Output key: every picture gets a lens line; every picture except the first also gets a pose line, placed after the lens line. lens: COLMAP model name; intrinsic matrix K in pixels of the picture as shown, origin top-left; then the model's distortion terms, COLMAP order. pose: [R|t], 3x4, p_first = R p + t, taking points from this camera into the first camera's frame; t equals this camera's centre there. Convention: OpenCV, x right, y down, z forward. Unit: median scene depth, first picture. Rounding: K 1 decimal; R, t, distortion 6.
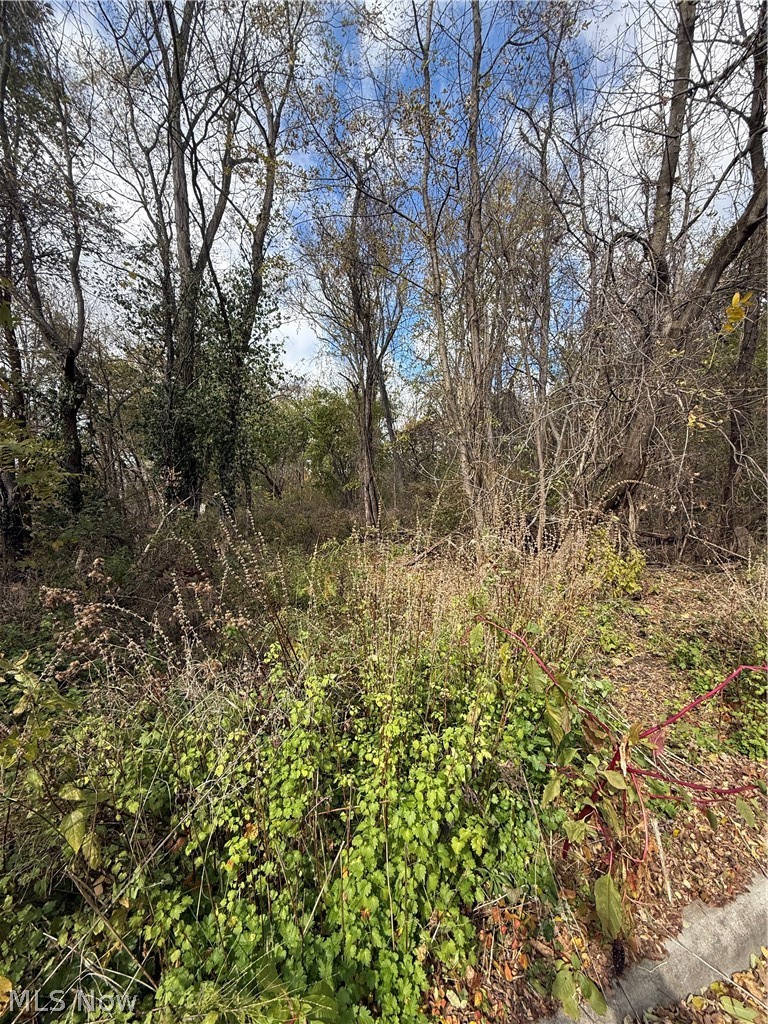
lens RADIAL K [[407.0, 0, 382.4], [0, 407.0, 509.5], [0, 0, 1]] dist [0.003861, -0.000510]
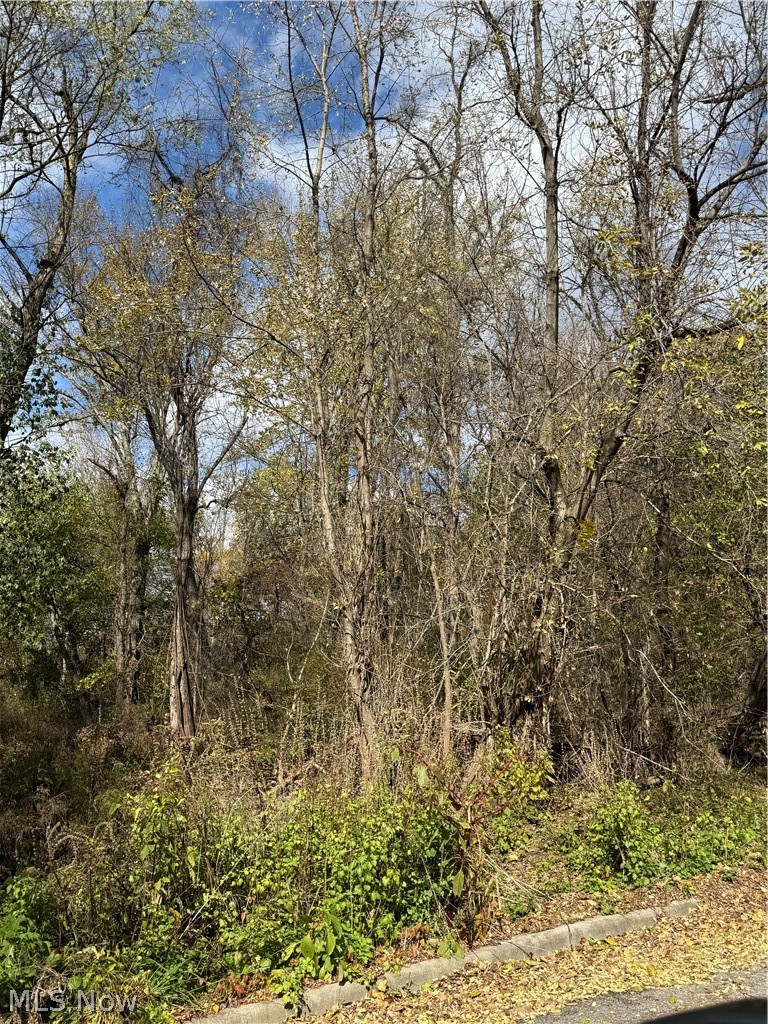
lens RADIAL K [[876.3, 0, 379.8], [0, 876.3, 509.3], [0, 0, 1]] dist [0.045433, -0.040150]
pose [[0.961911, 0.069535, 0.264371, -0.191790], [-0.000844, 0.967858, -0.251496, 0.047346], [-0.273361, 0.241693, 0.931052, -0.583570]]
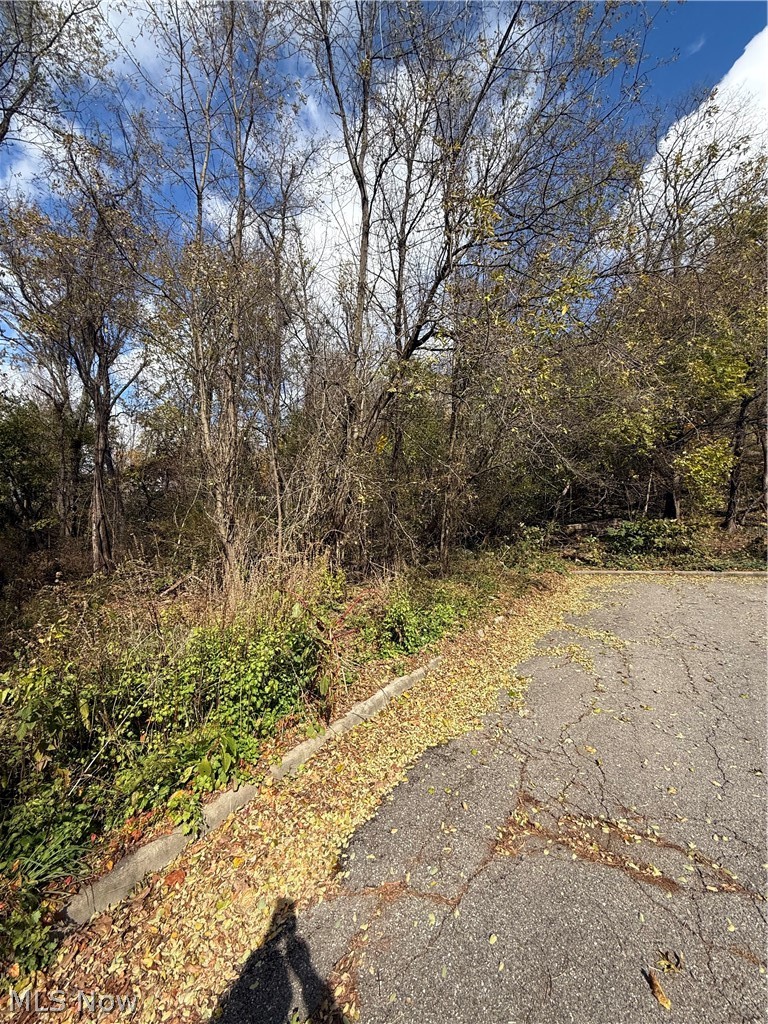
lens RADIAL K [[407.0, 0, 385.2], [0, 407.0, 504.4], [0, 0, 1]] dist [0.003861, -0.000510]
pose [[0.792500, 0.051437, 0.607699, -0.148194], [0.015231, 0.994457, -0.104037, 0.007850], [-0.609681, 0.091705, 0.787324, -0.260543]]
